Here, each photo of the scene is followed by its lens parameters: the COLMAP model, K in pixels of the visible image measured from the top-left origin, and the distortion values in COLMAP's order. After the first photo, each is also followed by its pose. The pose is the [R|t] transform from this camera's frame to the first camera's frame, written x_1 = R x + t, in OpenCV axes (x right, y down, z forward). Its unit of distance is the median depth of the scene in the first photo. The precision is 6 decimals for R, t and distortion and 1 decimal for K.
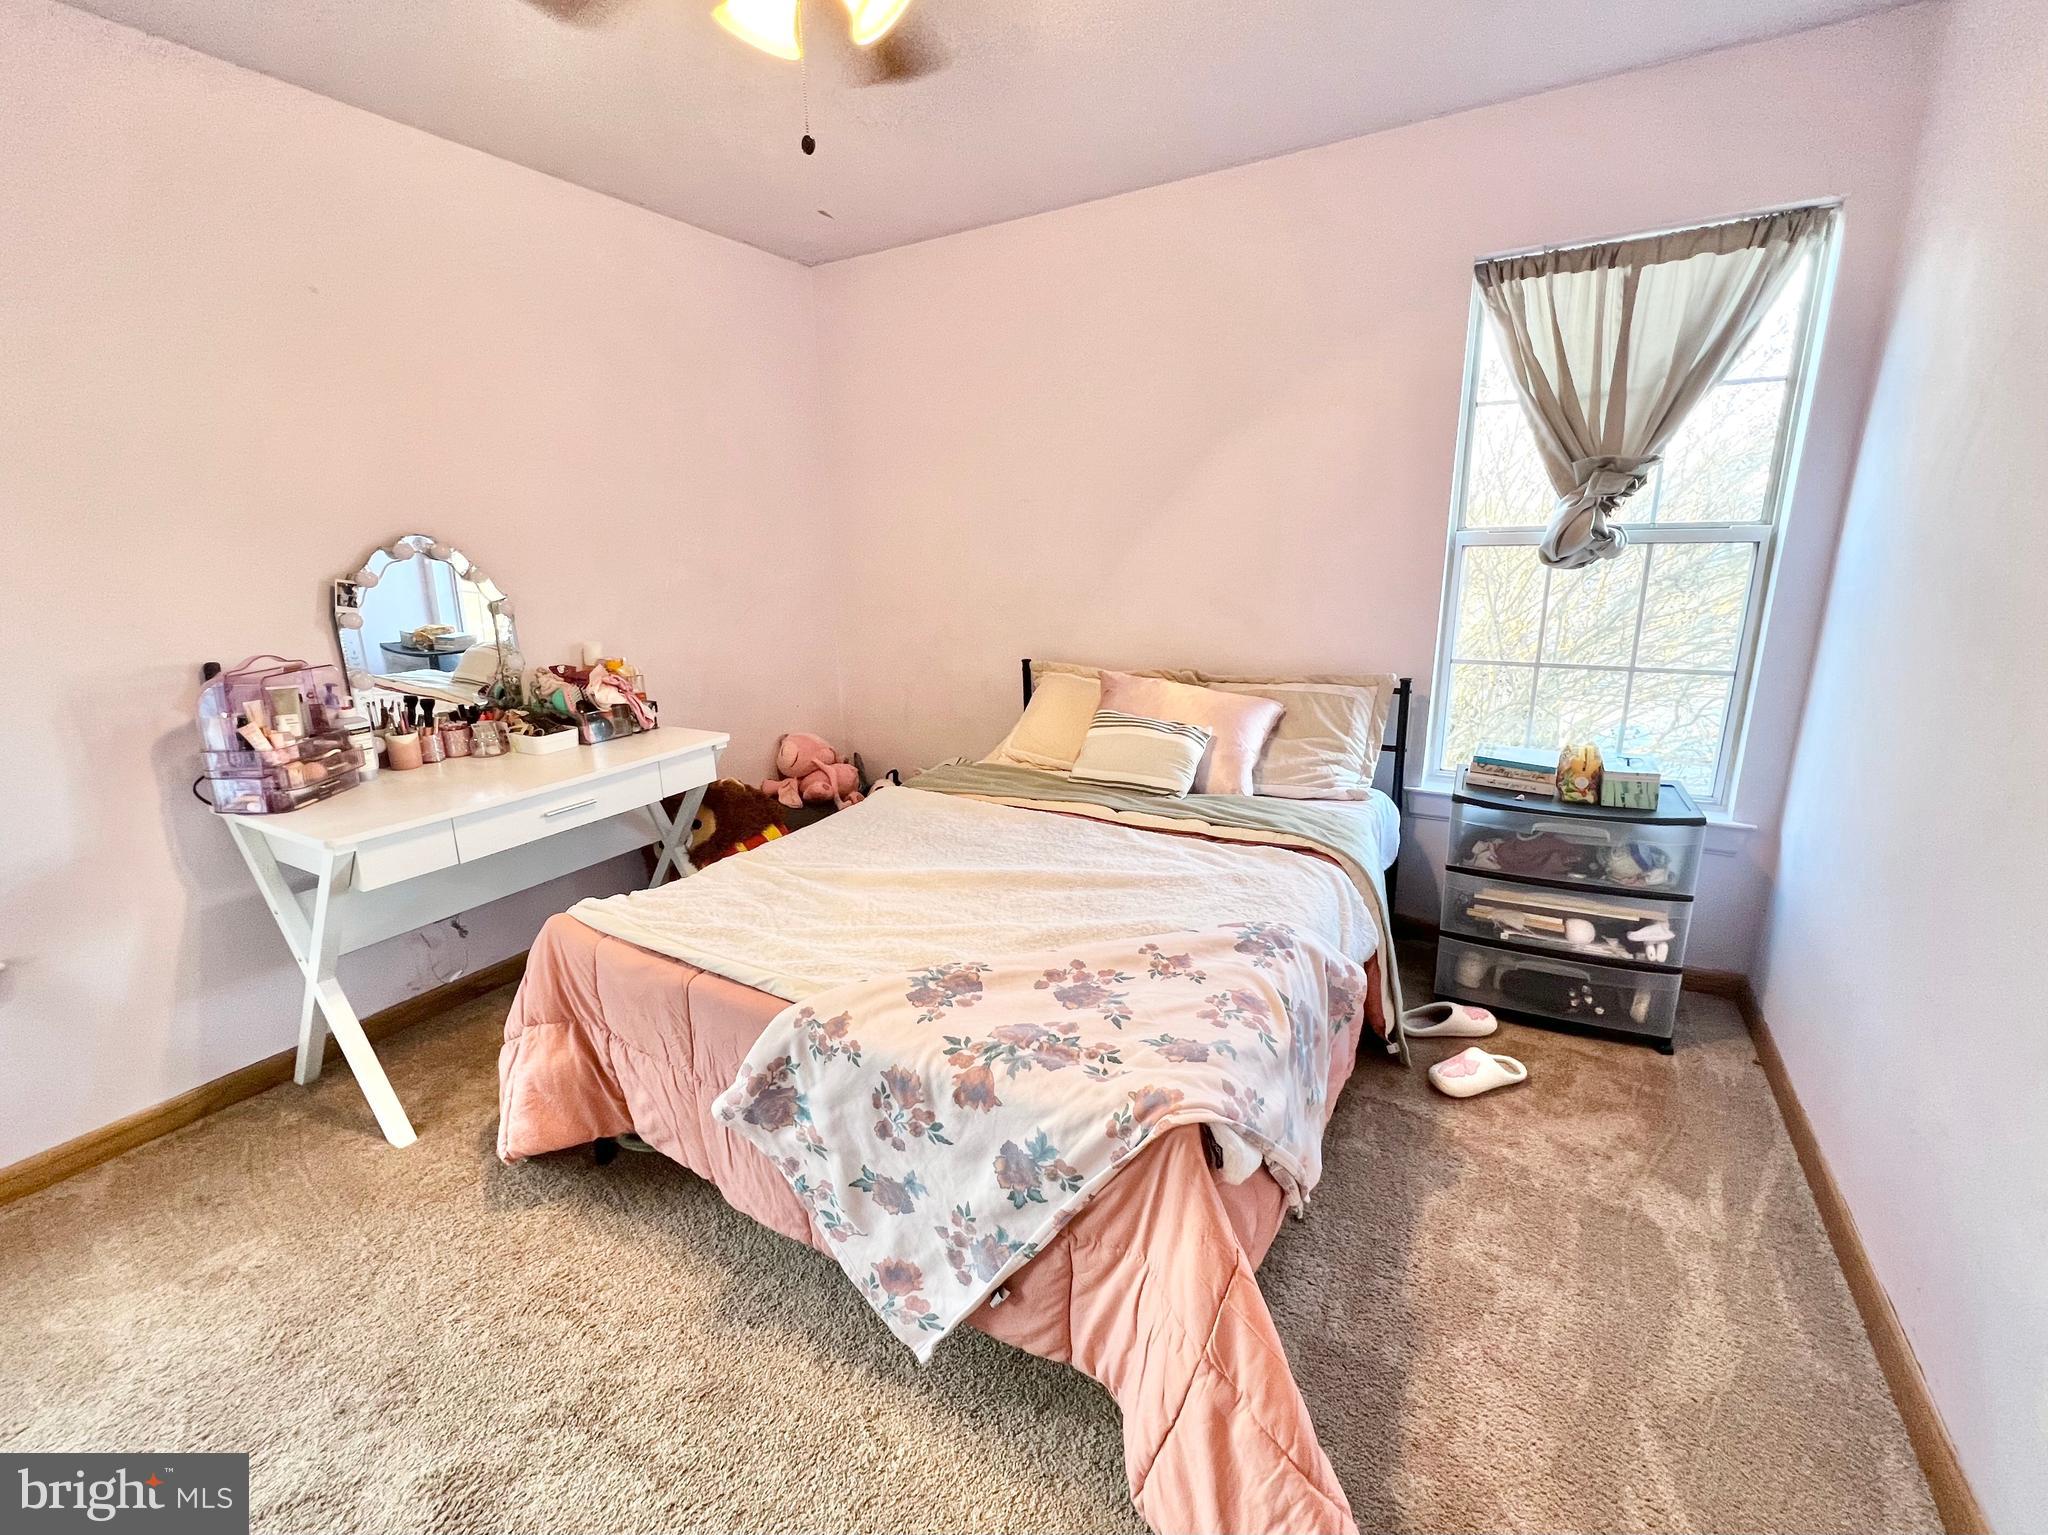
lens RADIAL K [[839.8, 0, 1027.9], [0, 839.8, 753.7], [0, 0, 1]] dist [-0.007931, -0.000055]
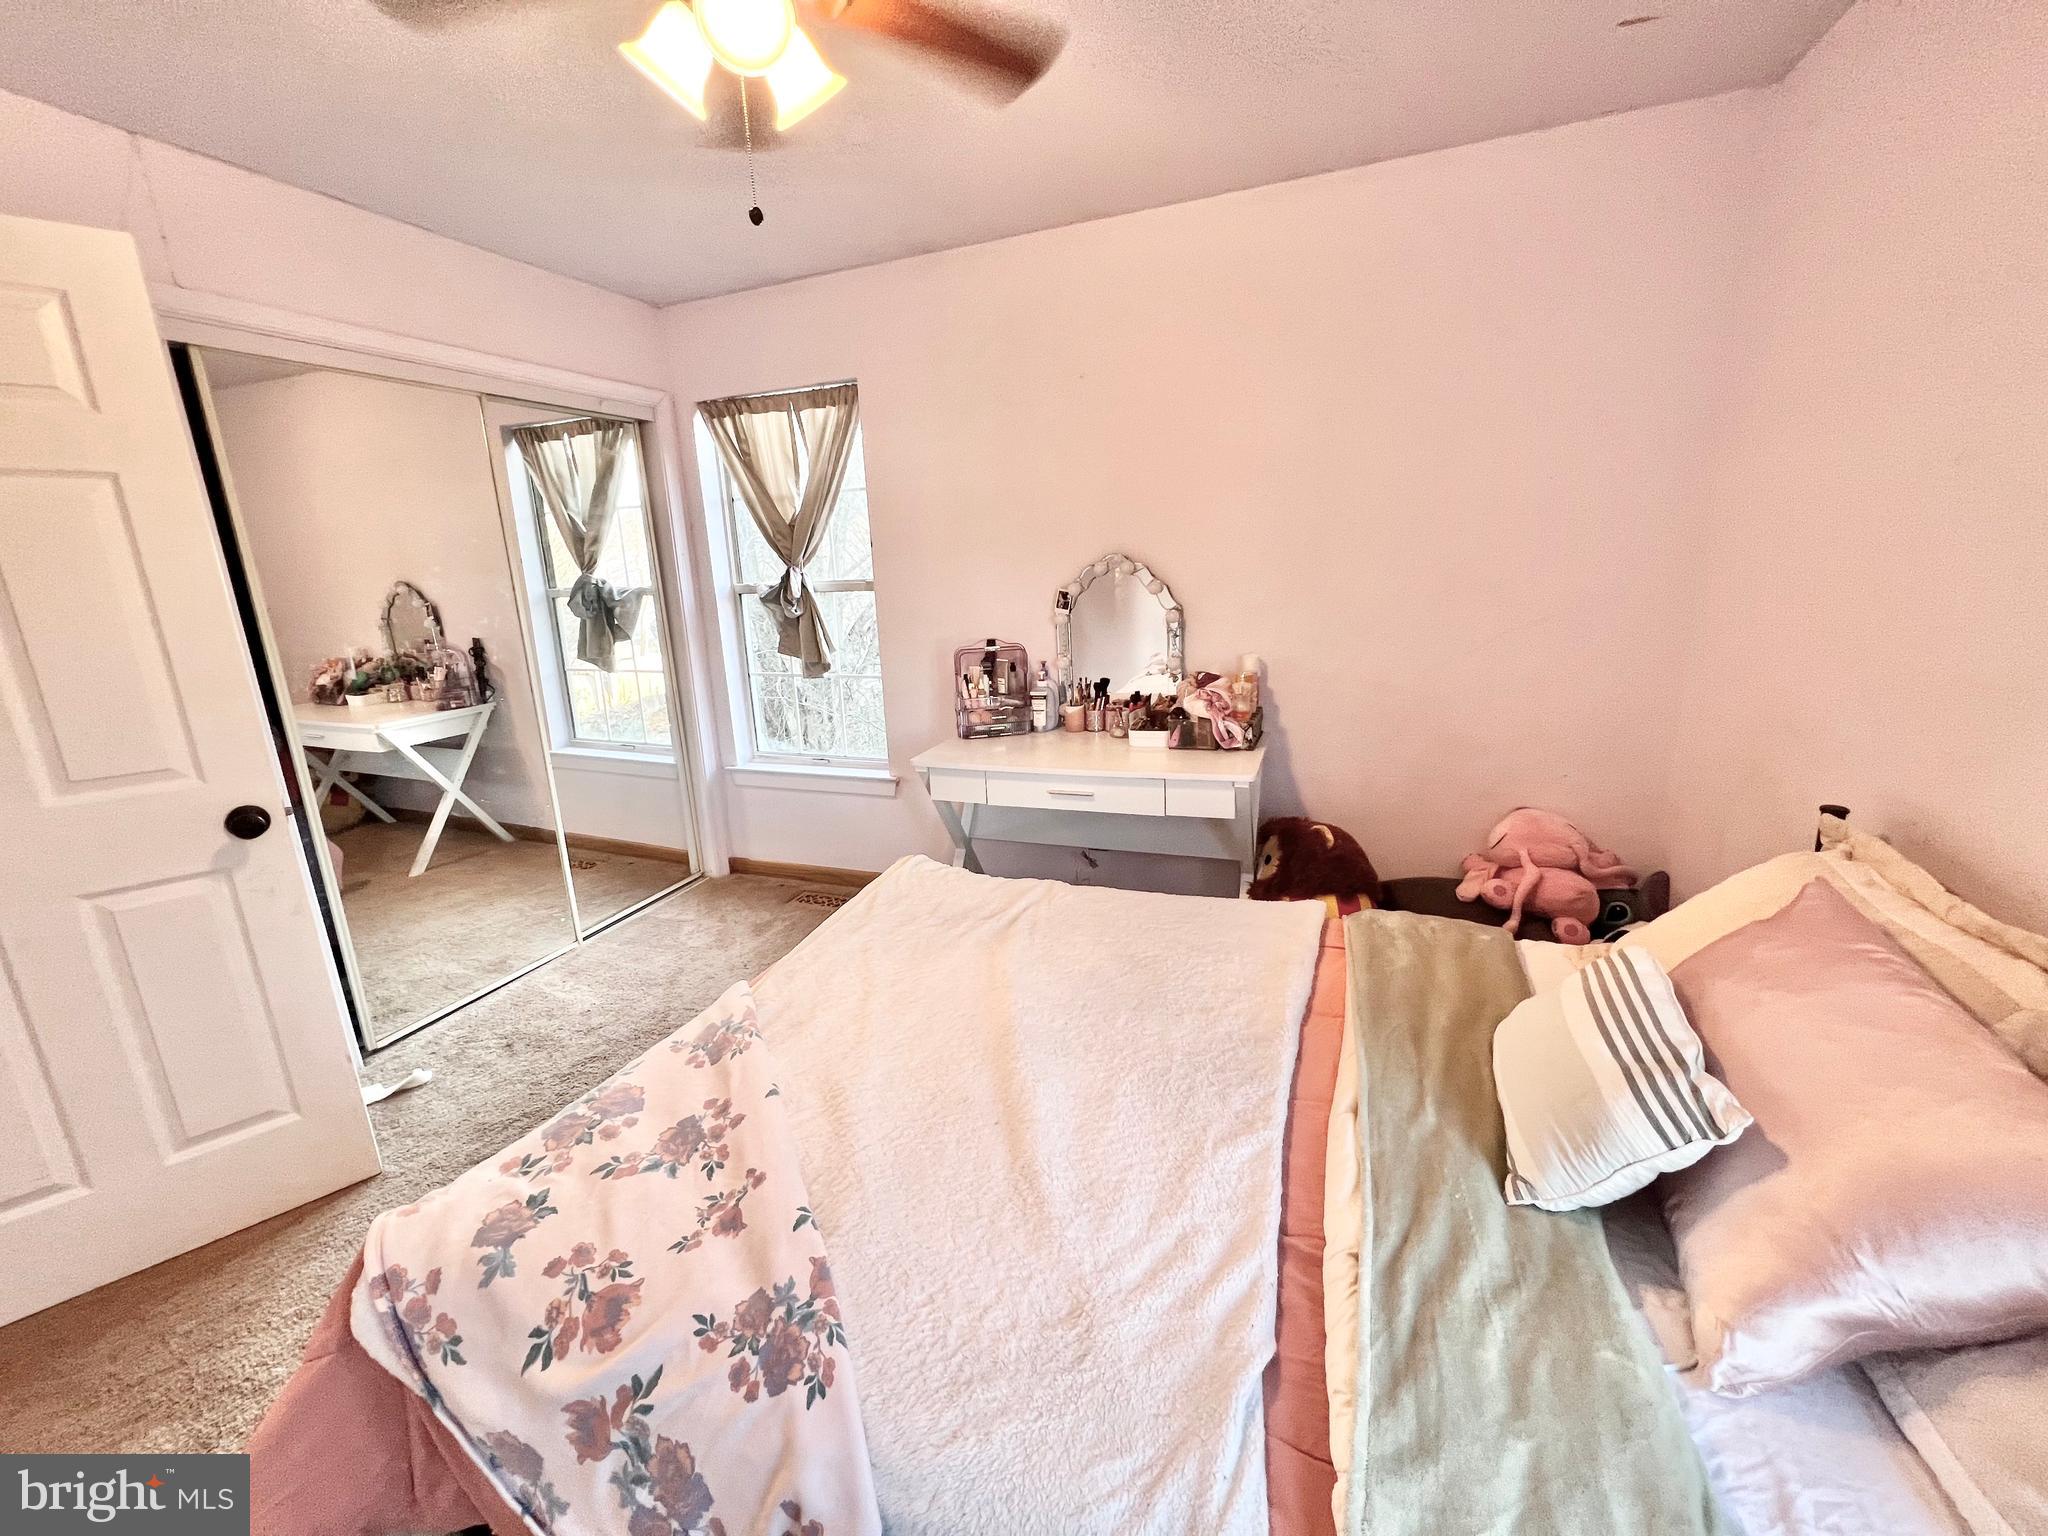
lens RADIAL K [[820.3, 0, 1014.8], [0, 820.3, 761.8], [0, 0, 1]] dist [-0.003645, 0.000447]
pose [[0.149221, 0.254110, -0.955595, 0.616440], [-0.201359, 0.953974, 0.222236, -0.255473], [0.968085, 0.159255, 0.193520, 0.824404]]
